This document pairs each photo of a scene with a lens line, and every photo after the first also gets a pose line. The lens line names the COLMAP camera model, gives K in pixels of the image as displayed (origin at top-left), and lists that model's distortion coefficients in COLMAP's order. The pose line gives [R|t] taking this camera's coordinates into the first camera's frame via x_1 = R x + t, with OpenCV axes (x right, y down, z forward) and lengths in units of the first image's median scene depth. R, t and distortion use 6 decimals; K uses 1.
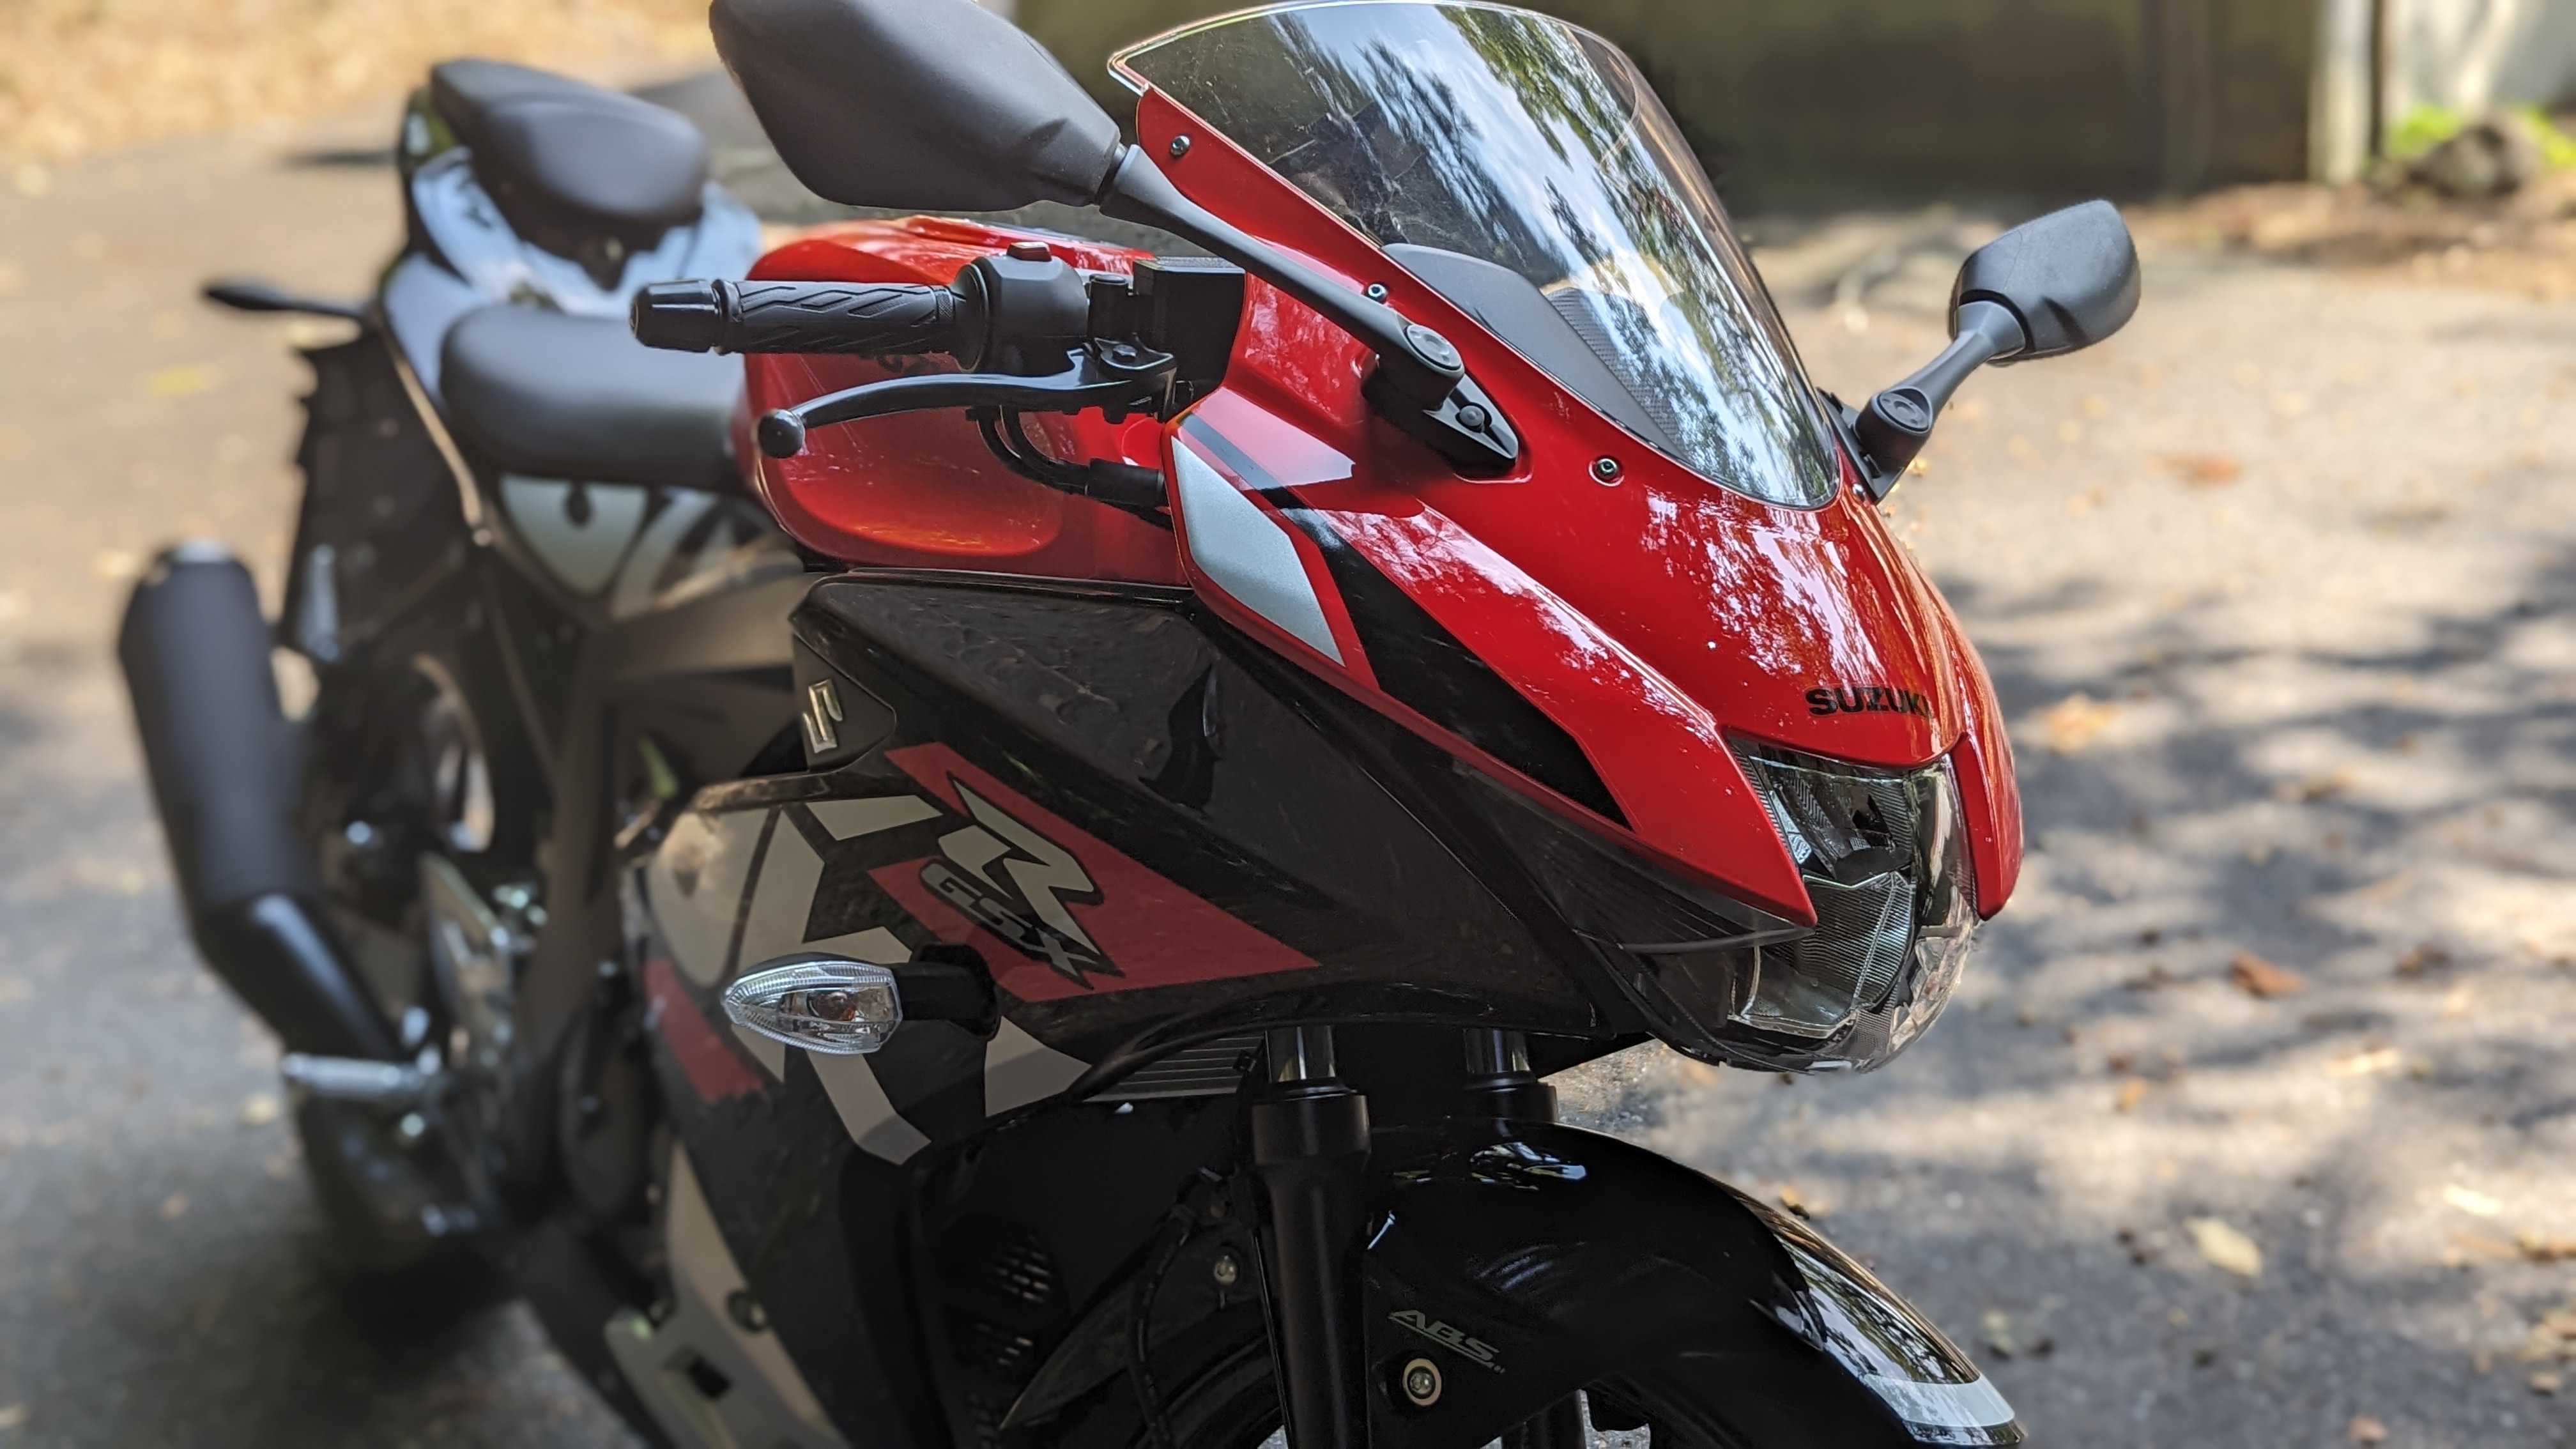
lens RADIAL K [[2802.4, 0, 1278.2], [0, 2802.4, 600.6], [0, 0, 1]] dist [0.088119, -0.128452]
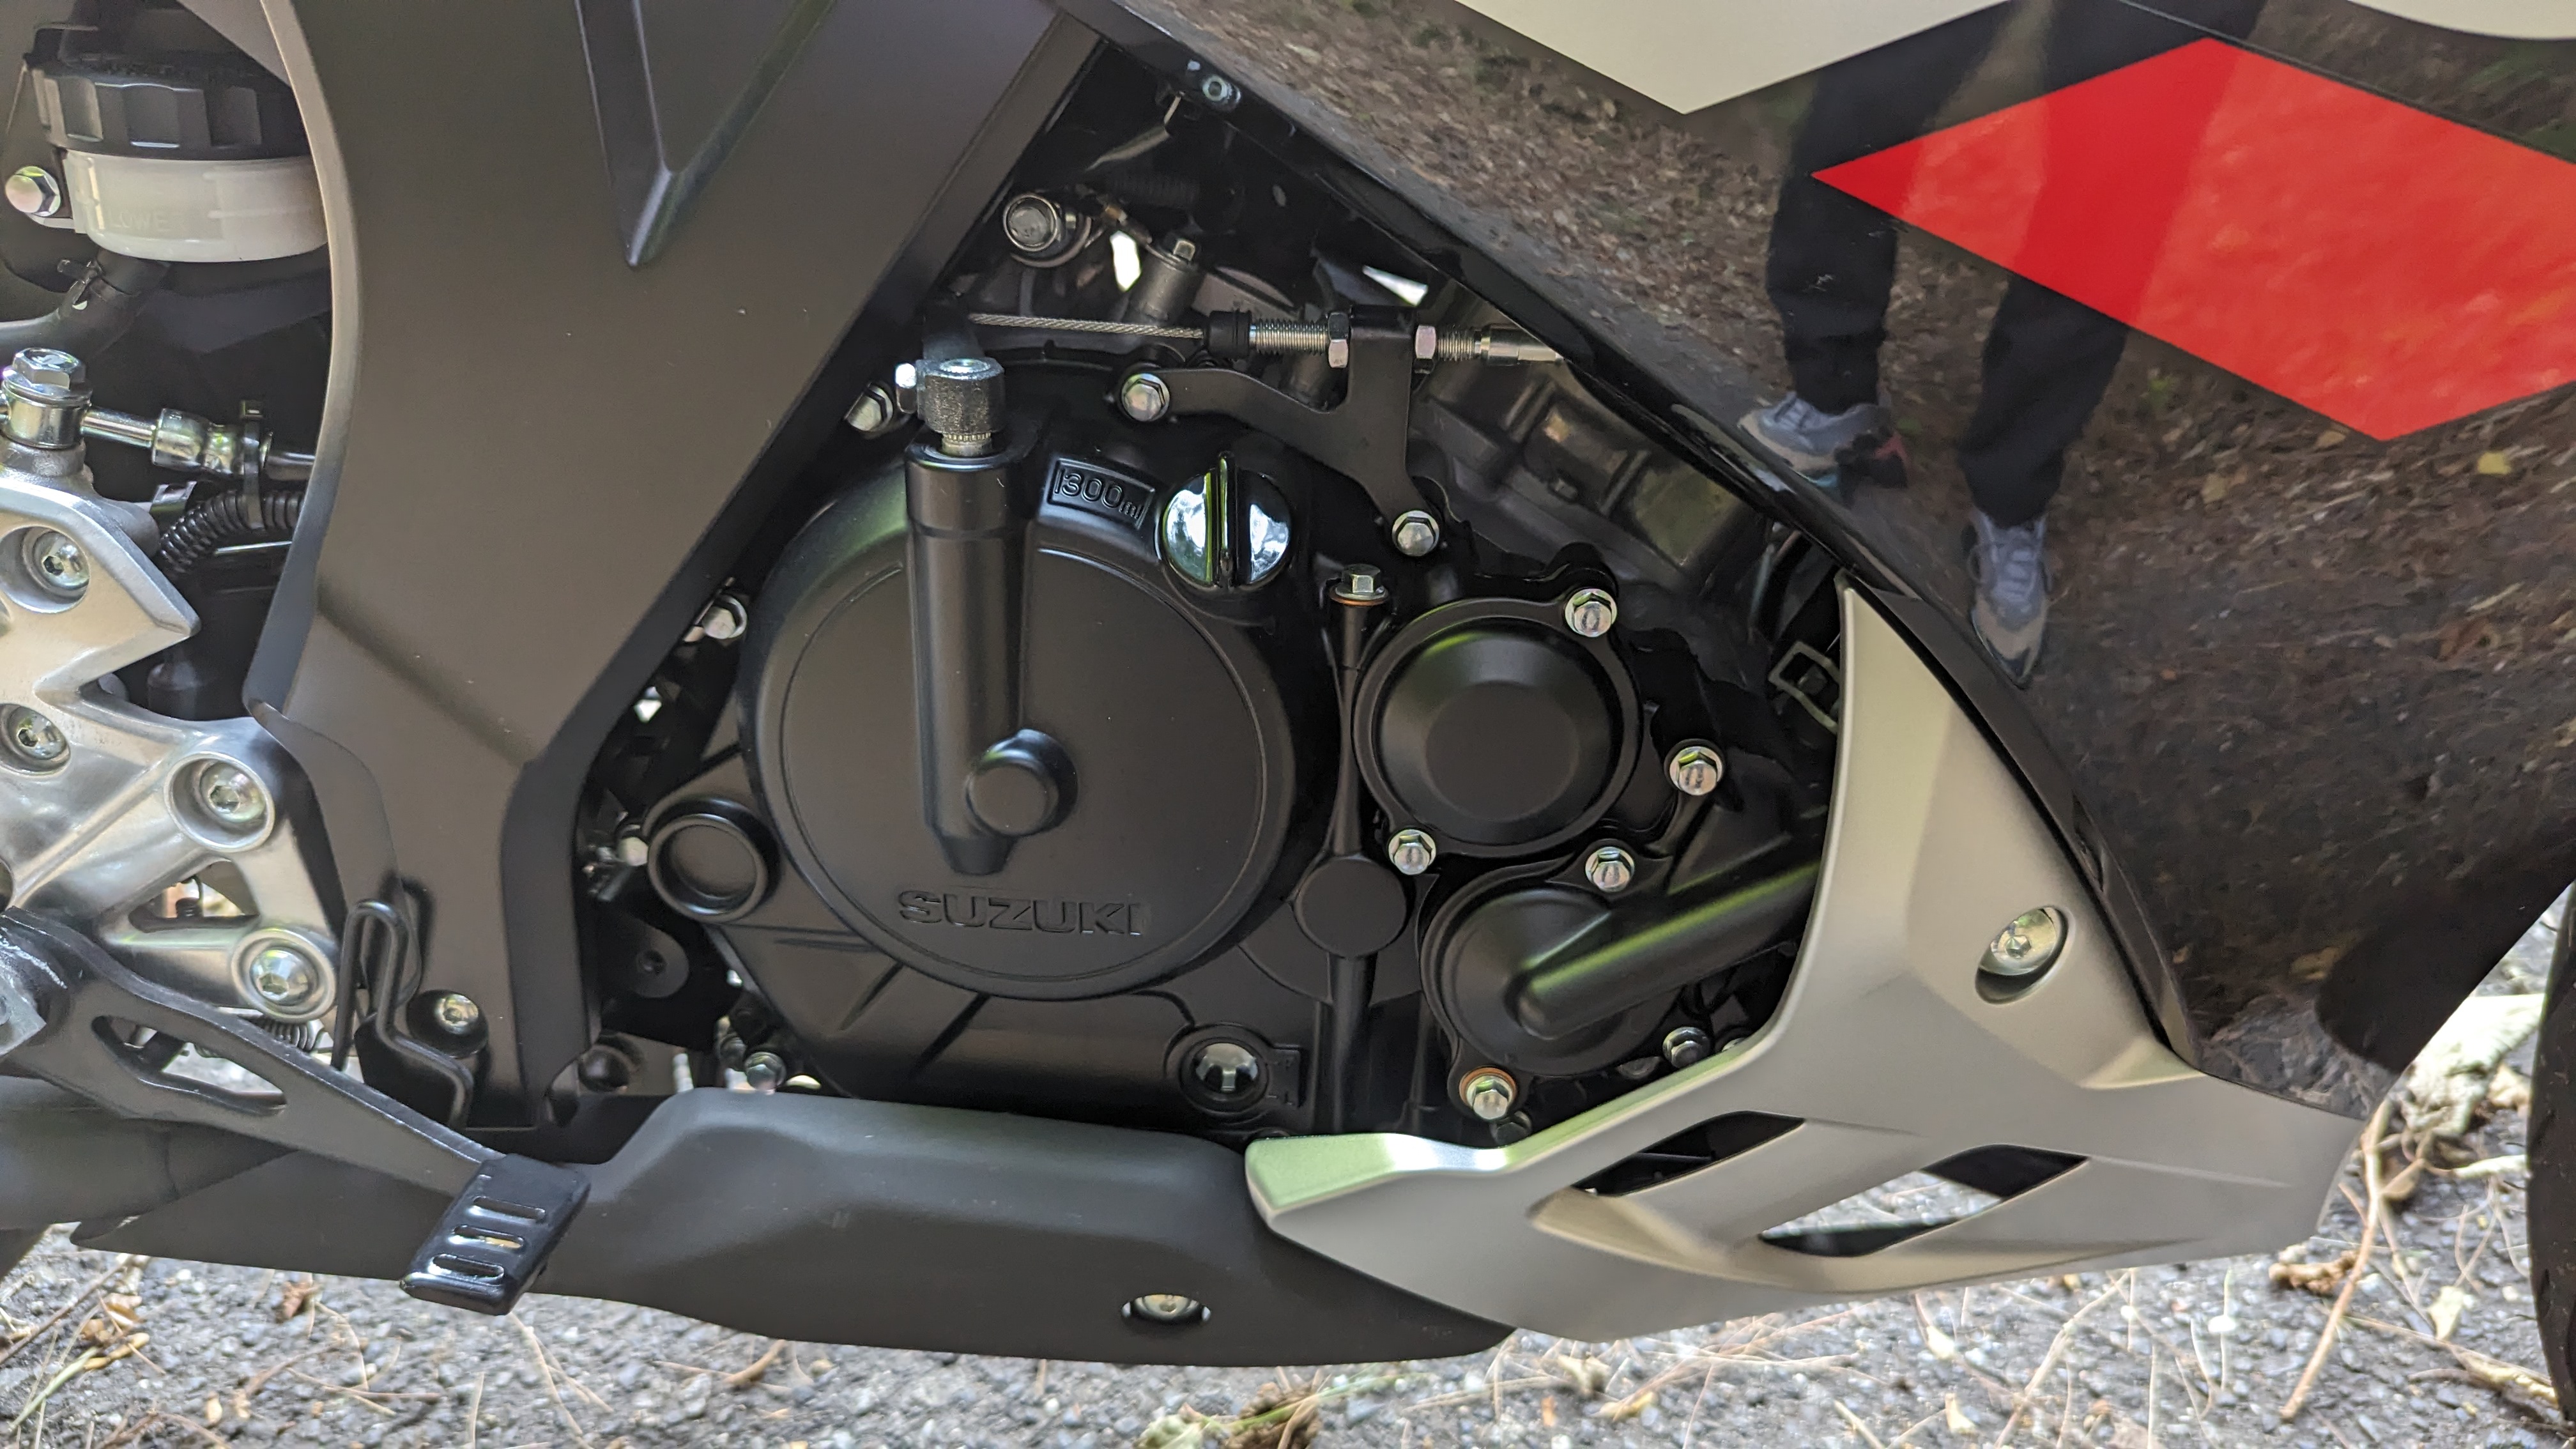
lens RADIAL K [[1901.9, 0, 1300.1], [0, 1901.9, 721.7], [0, 0, 1]] dist [0.065958, -0.088291]
pose [[0.629382, -0.430612, 0.646878, -0.505329], [0.176752, 0.889937, 0.420441, 0.103883], [-0.756728, -0.150281, 0.636222, 1.090284]]
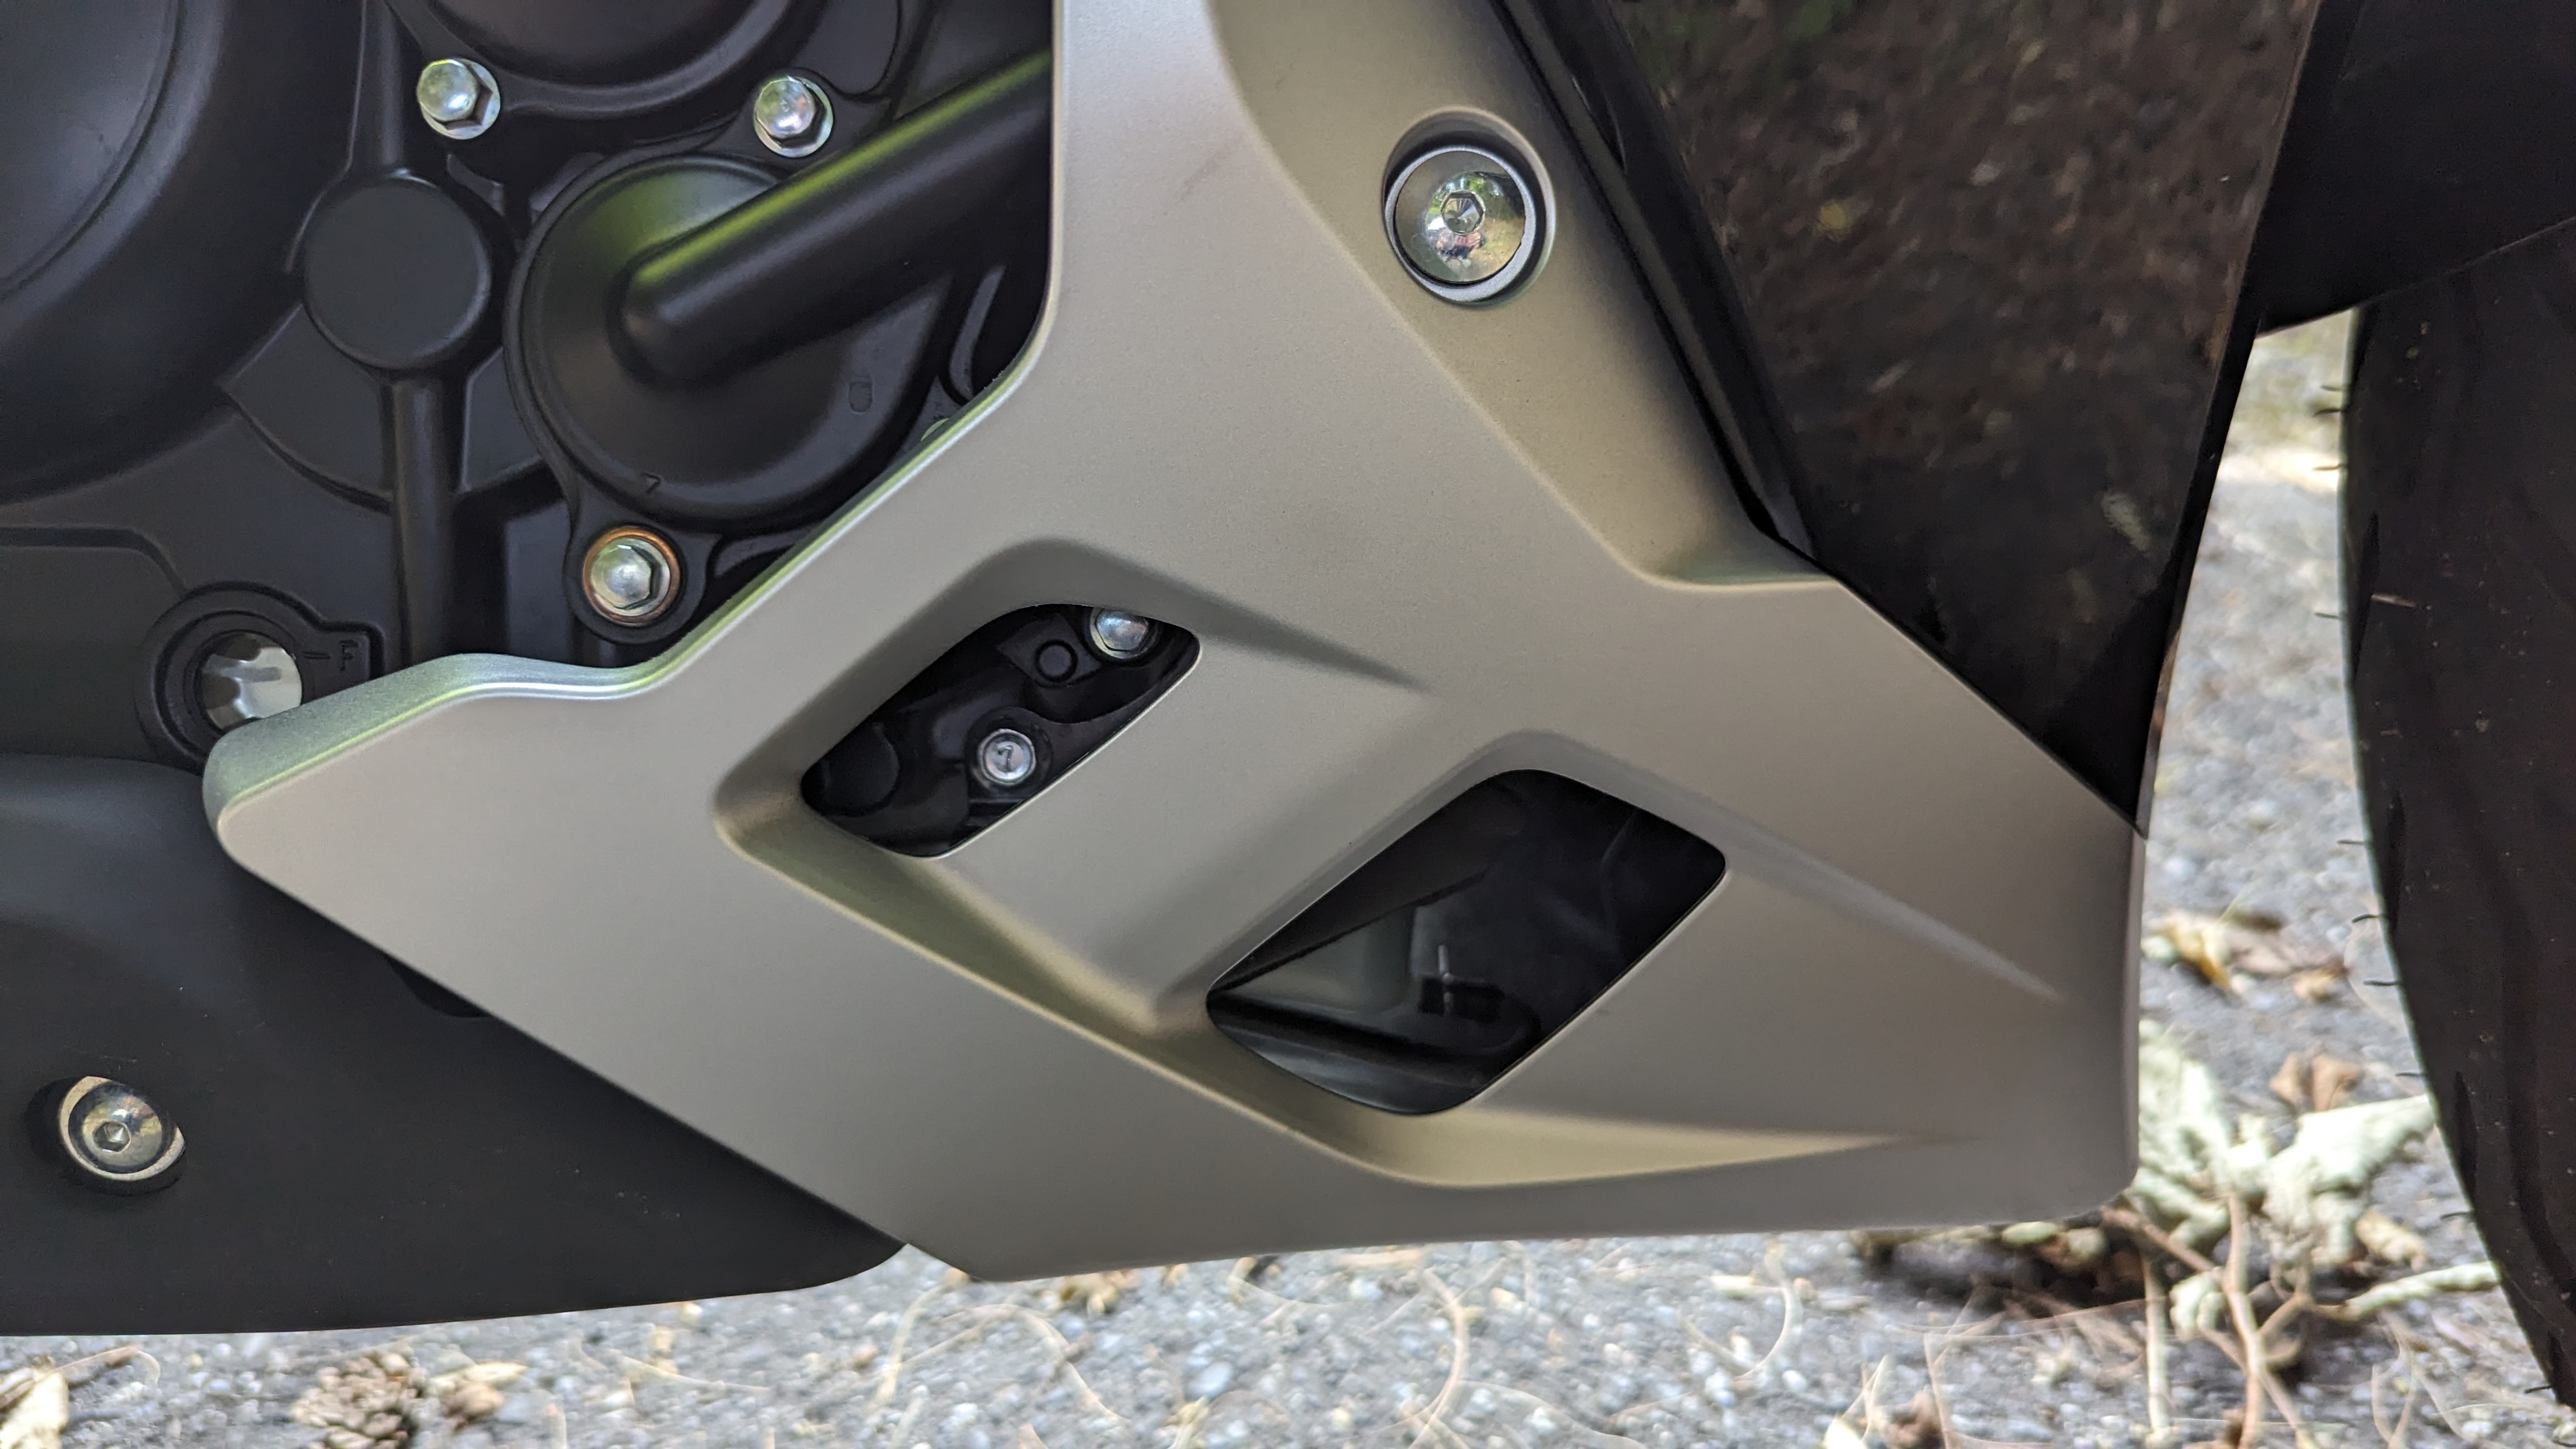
lens RADIAL K [[1893.2, 0, 1302.0], [0, 1893.2, 660.0], [0, 0, 1]] dist [-0.002306, -0.030580]
pose [[0.553801, -0.172567, 0.814570, -0.407659], [0.197843, 0.977543, 0.072585, 0.331031], [-0.808803, 0.120959, 0.575506, 1.106712]]
